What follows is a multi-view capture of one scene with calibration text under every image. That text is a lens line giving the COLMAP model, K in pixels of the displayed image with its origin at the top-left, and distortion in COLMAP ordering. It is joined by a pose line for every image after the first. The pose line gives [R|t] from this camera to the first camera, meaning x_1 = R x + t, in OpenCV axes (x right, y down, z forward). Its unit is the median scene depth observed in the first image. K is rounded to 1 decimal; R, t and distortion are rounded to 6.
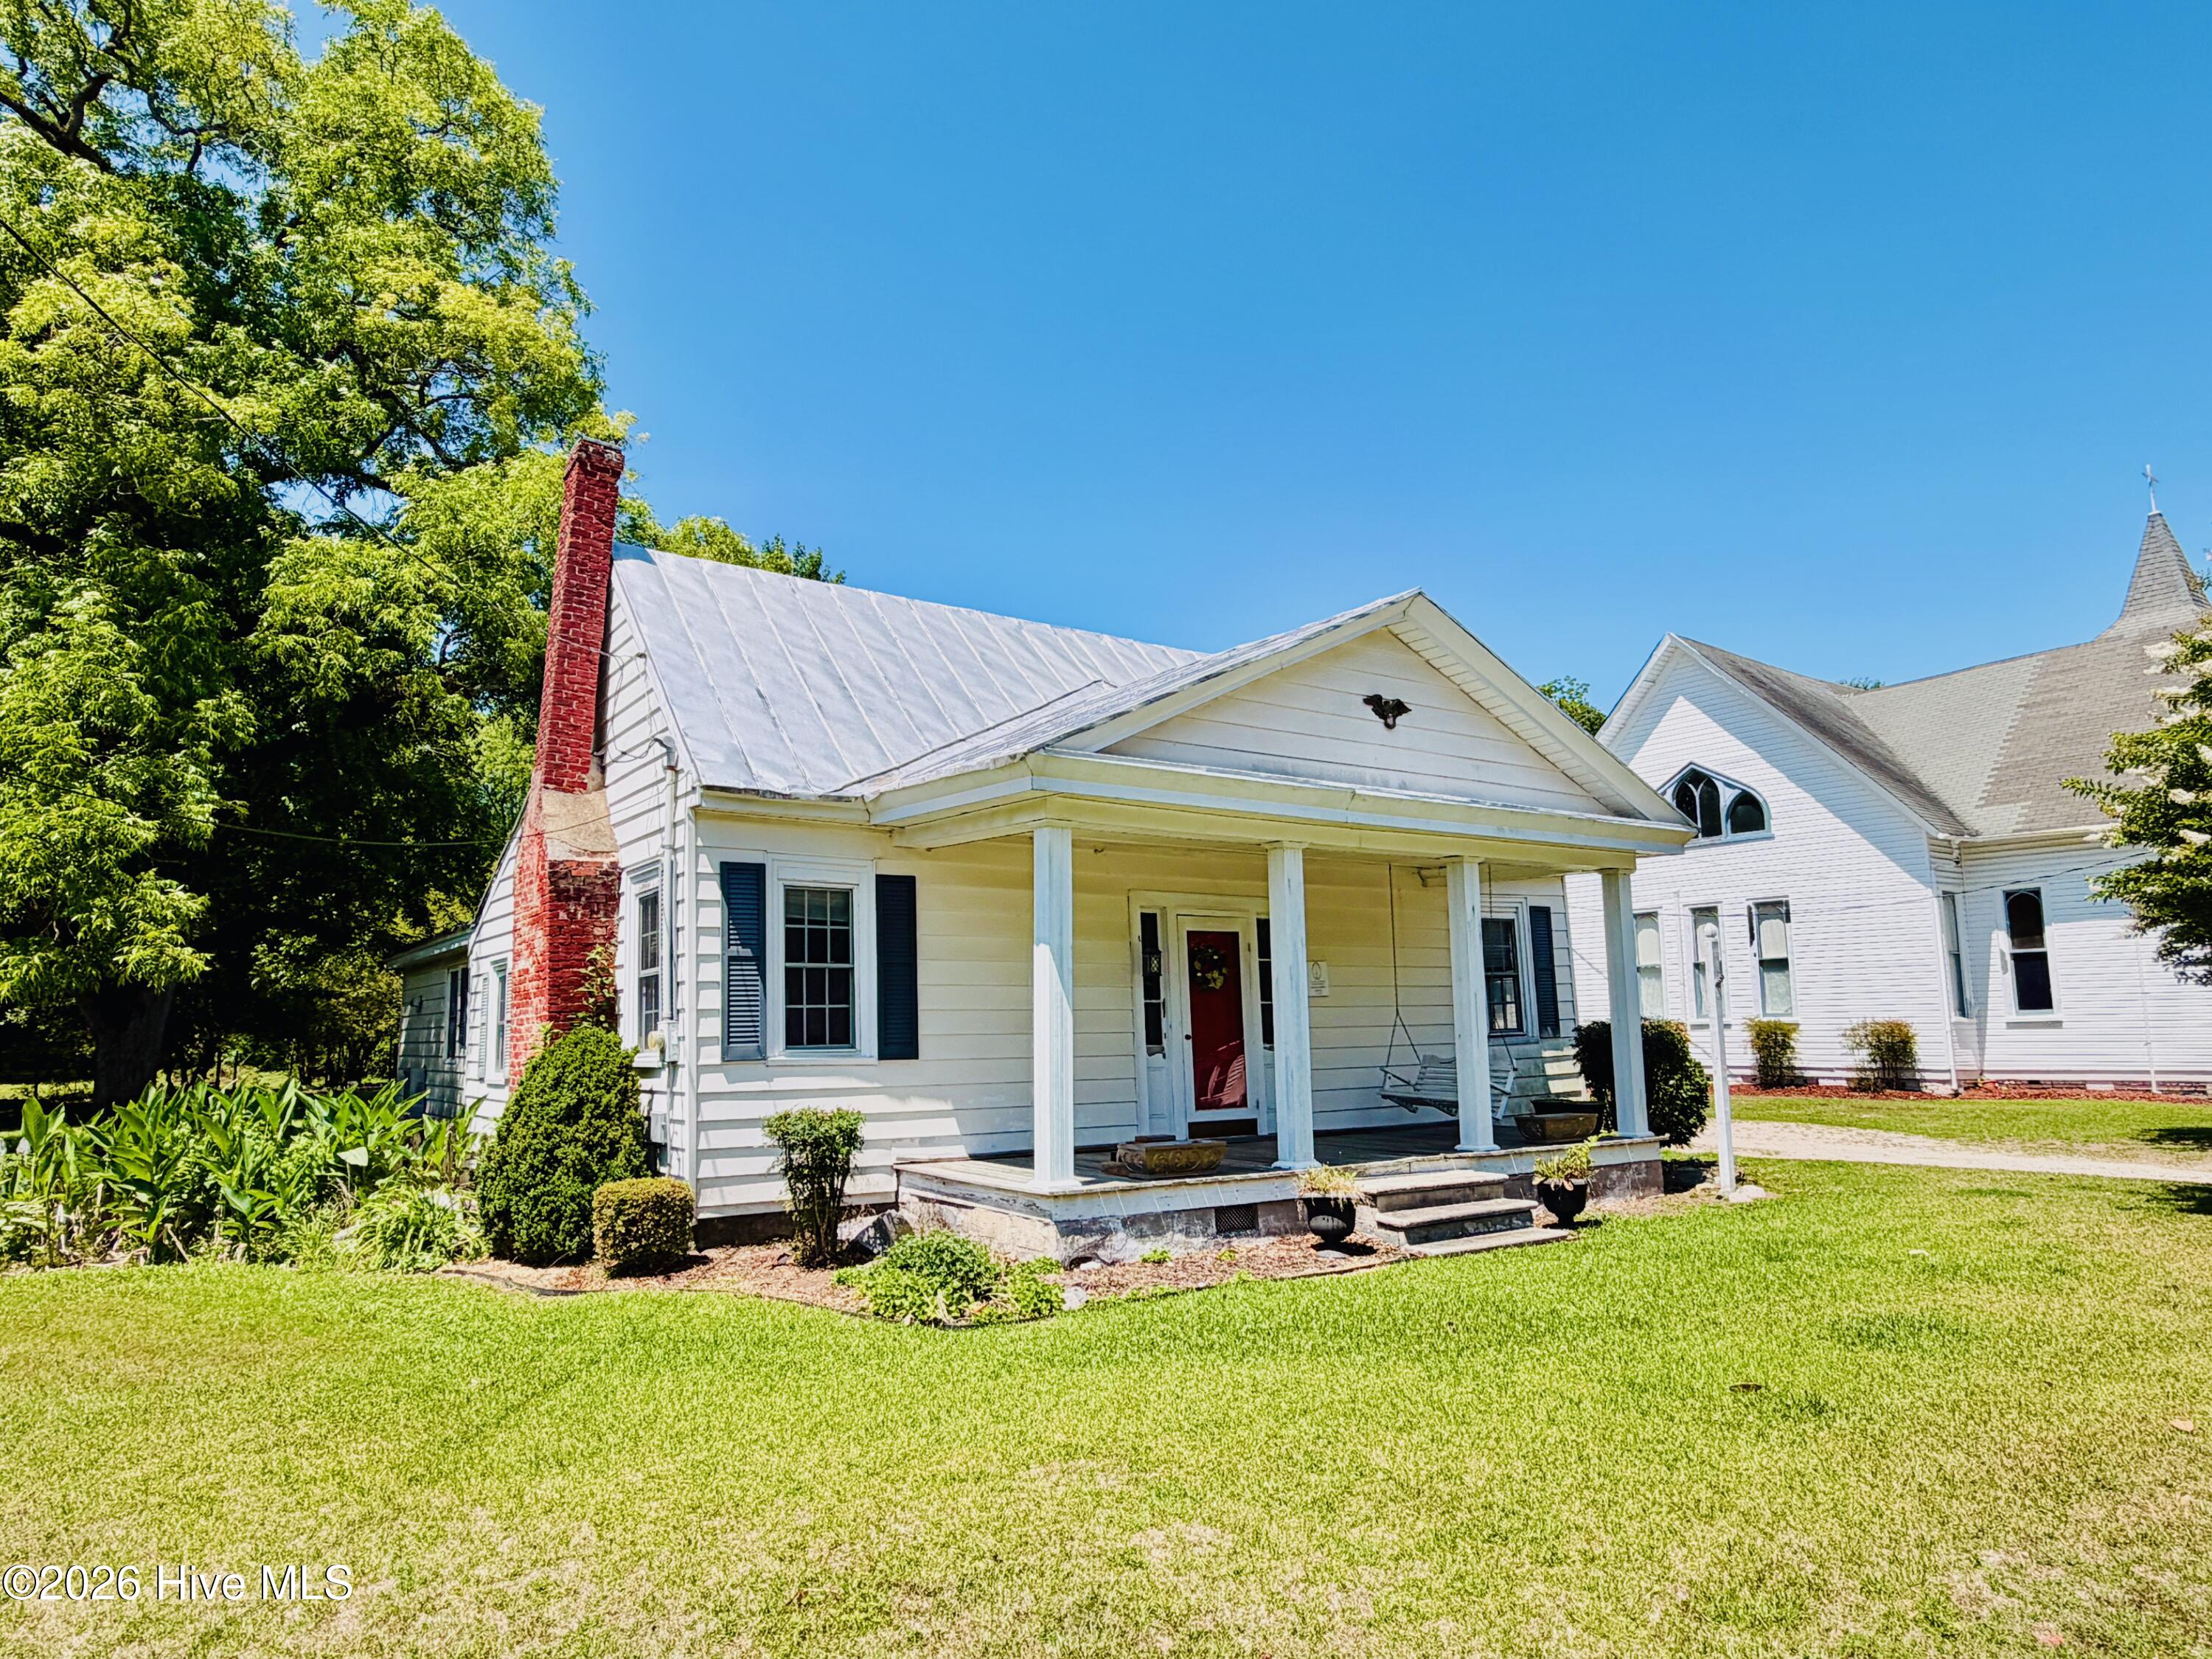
lens RADIAL K [[1385.6, 0, 1106.0], [0, 1385.6, 829.5], [0, 0, 1]] dist [0.001845, -0.000194]
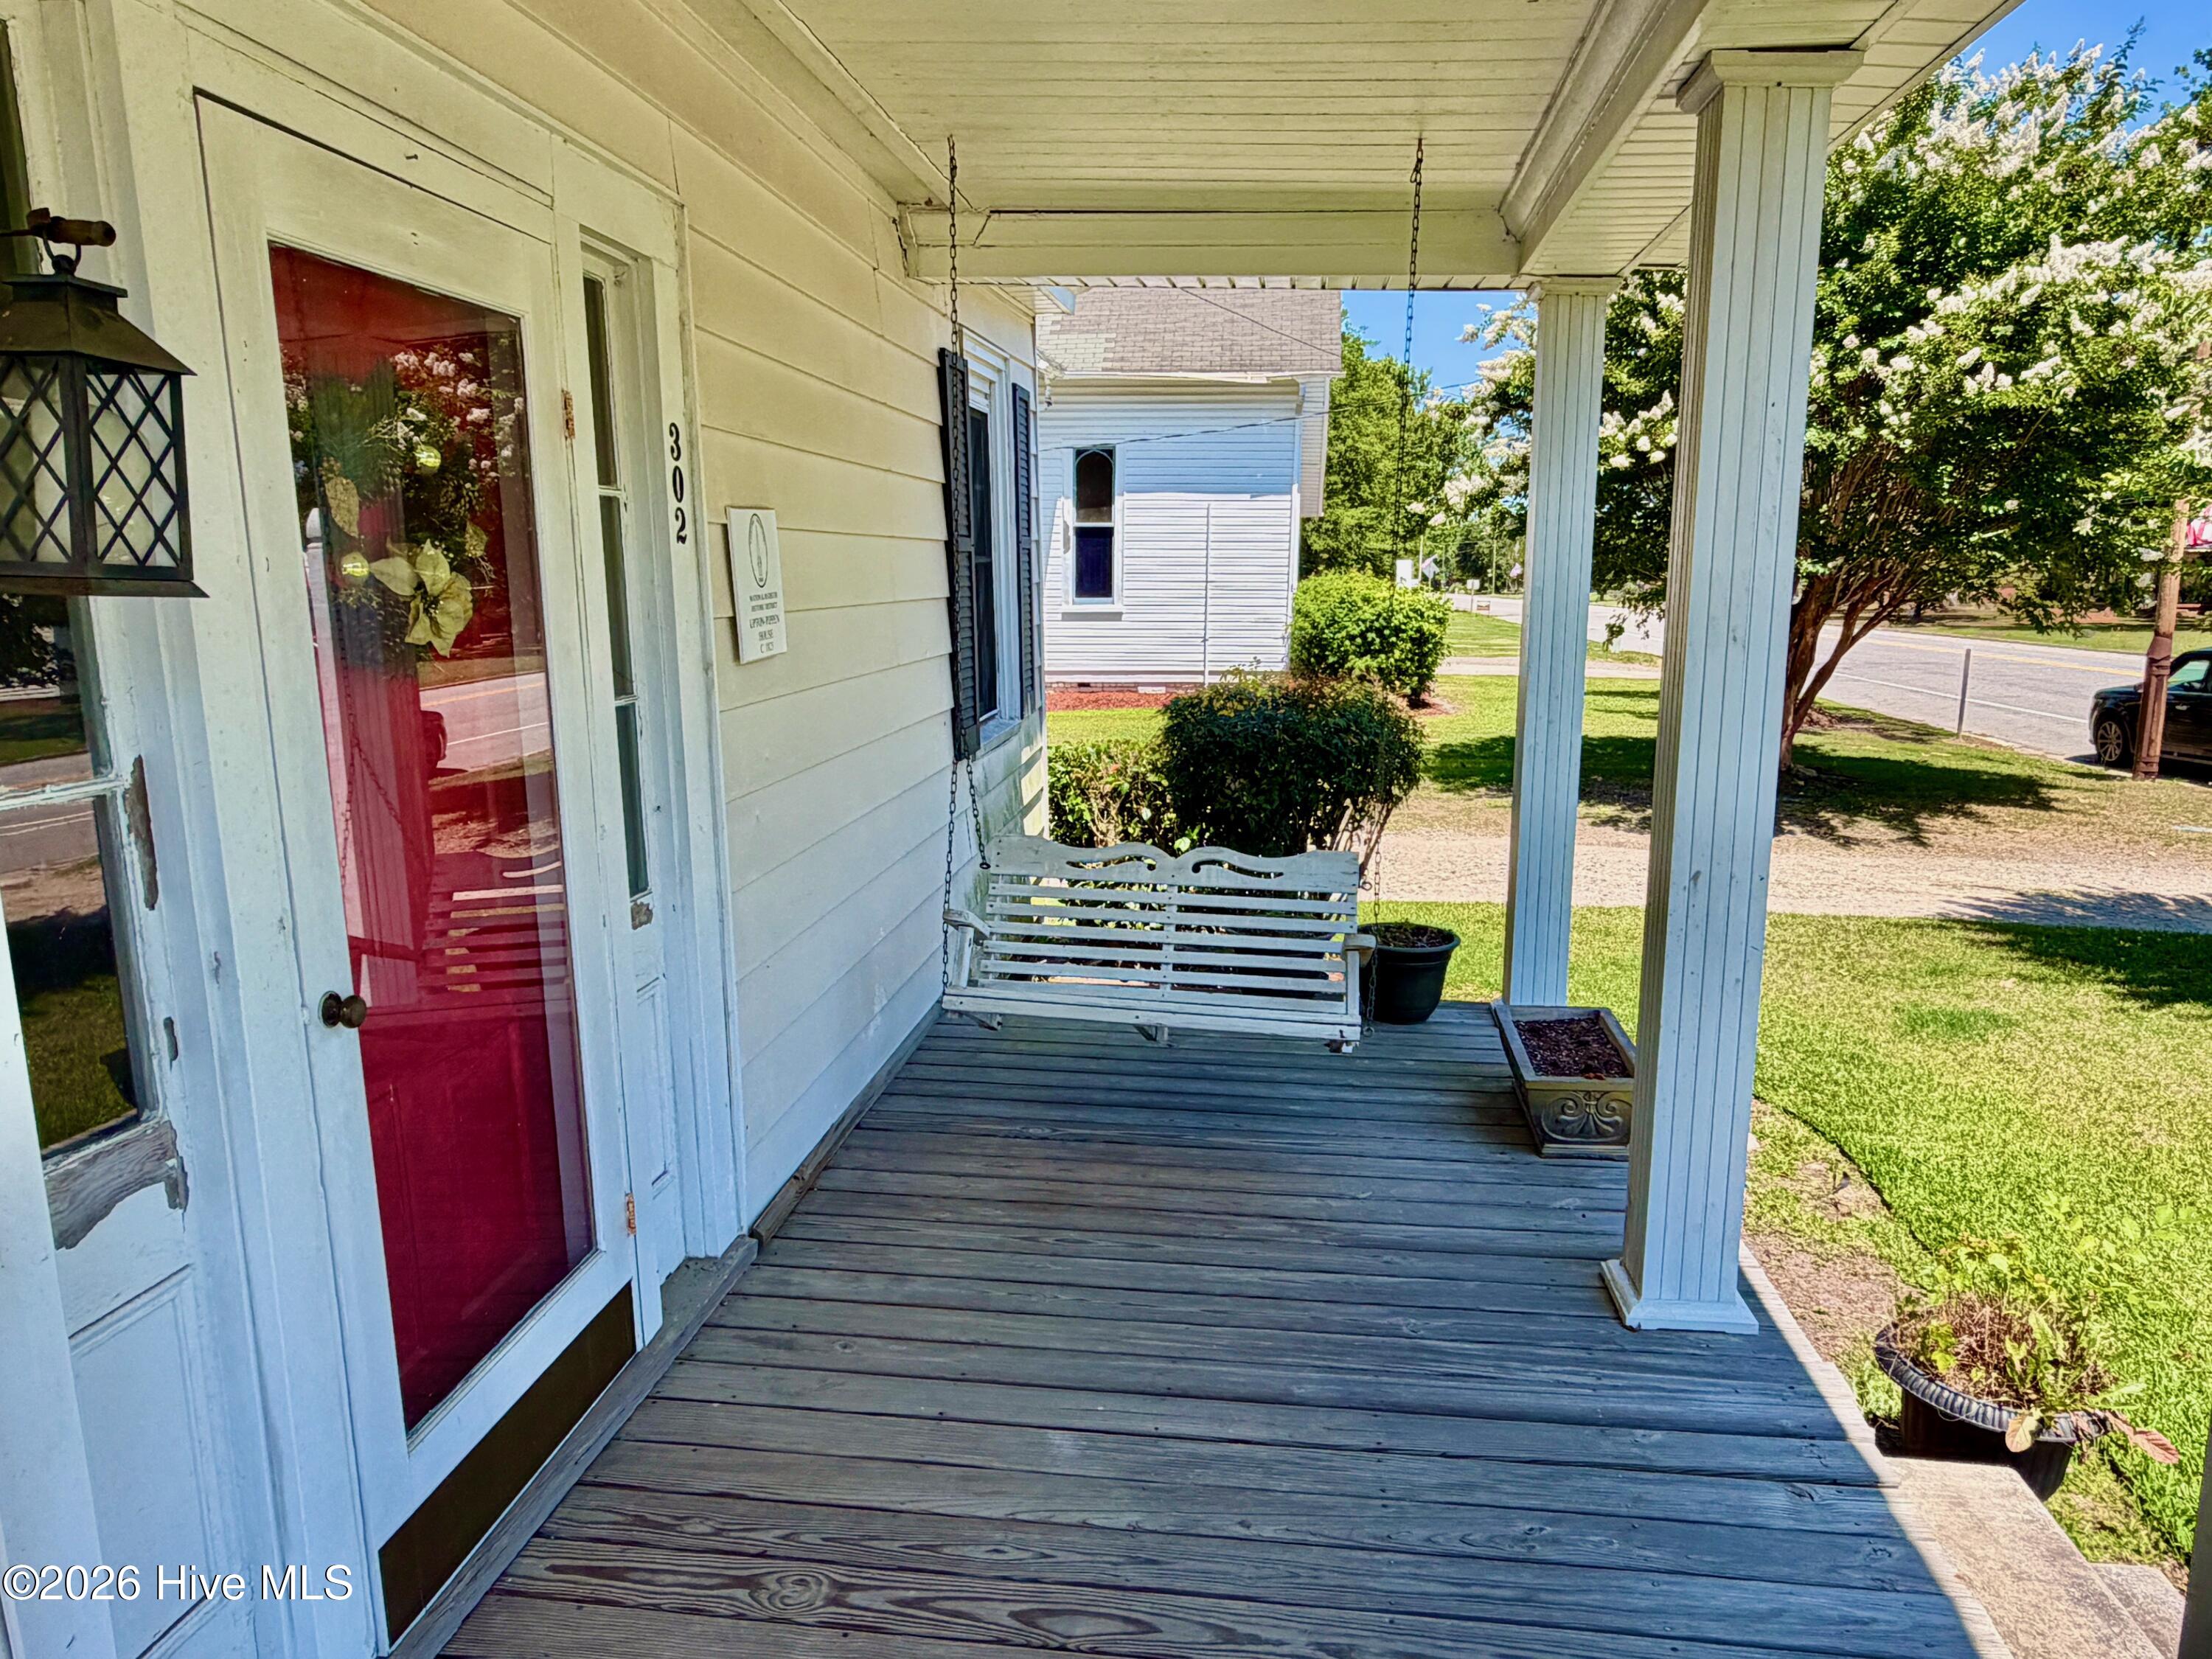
lens RADIAL K [[1478.7, 0, 1106.0], [0, 1478.7, 829.5], [0, 0, 1]] dist [0.000913, 0.000162]
pose [[0.650580, -0.110545, 0.751349, -0.002860], [-0.125480, 0.960104, 0.249910, 0.096486], [-0.749000, -0.256866, 0.610753, 0.982728]]
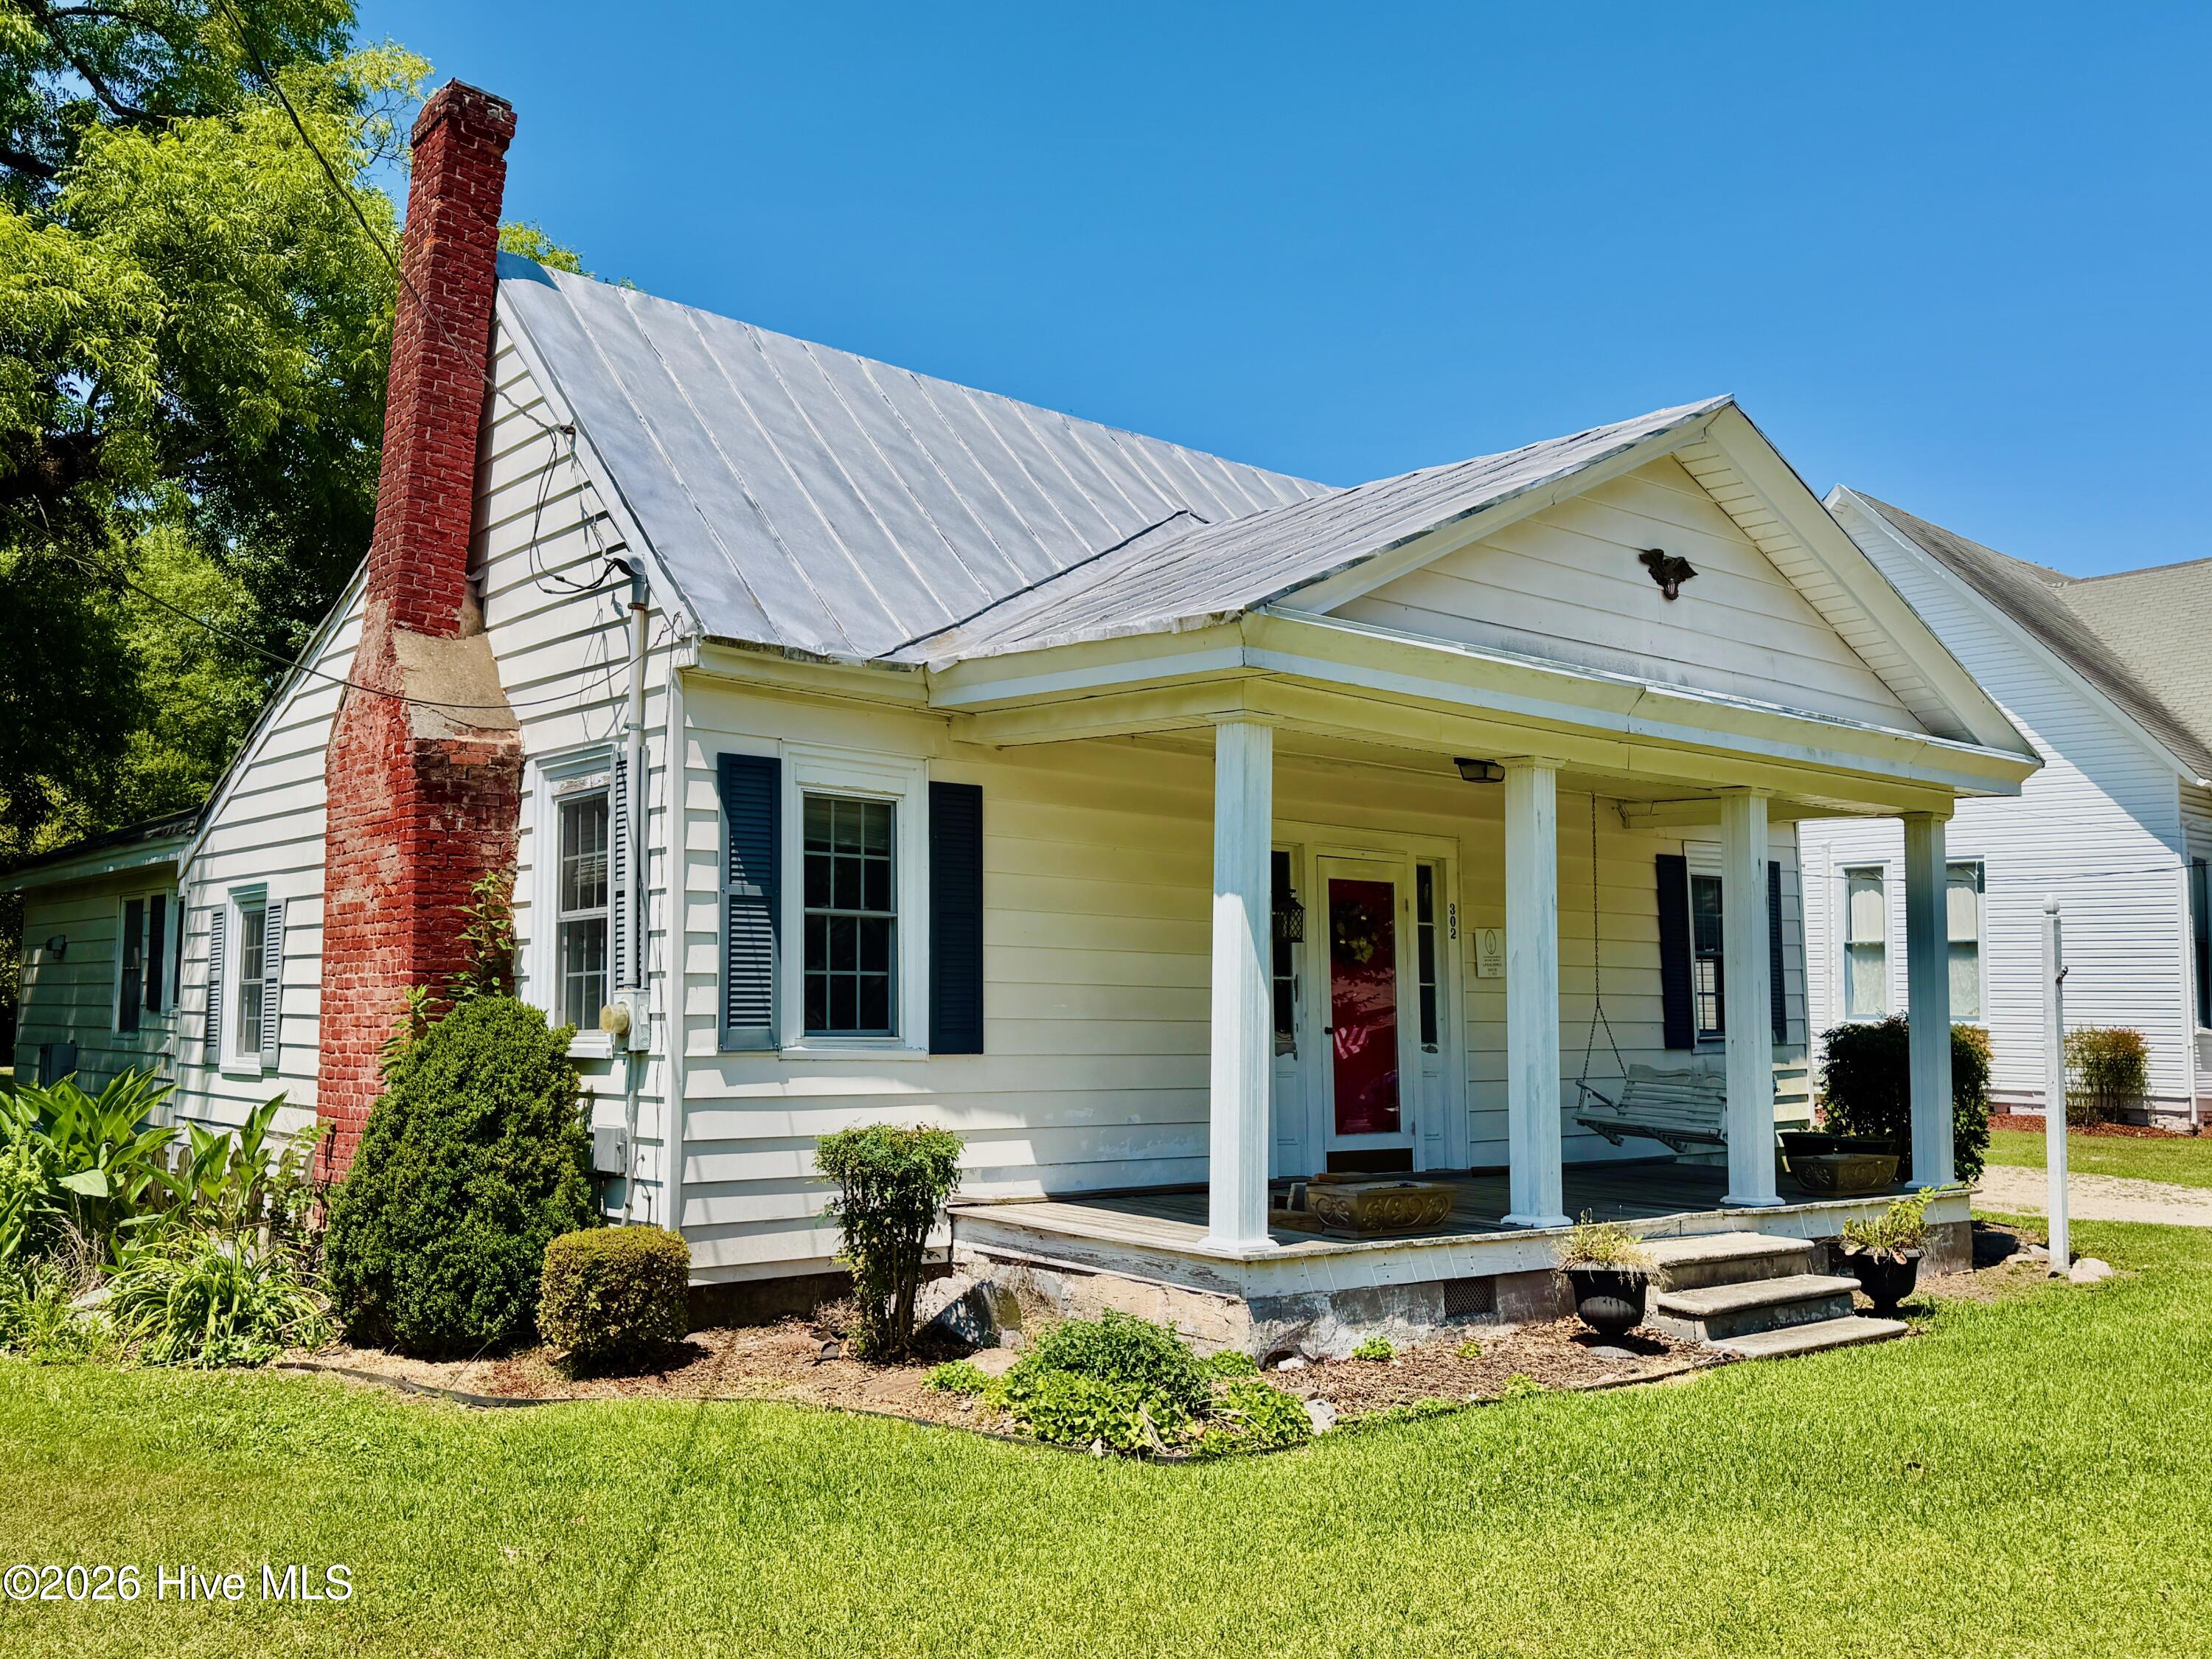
lens RADIAL K [[1917.4, 0, 1106.0], [0, 1917.4, 829.5], [0, 0, 1]] dist [0.169751, -0.333266]
pose [[0.994121, 0.037059, 0.101735, -0.179200], [-0.042259, 0.997883, 0.049443, 0.006144], [-0.099688, -0.053452, 0.993582, 0.059036]]
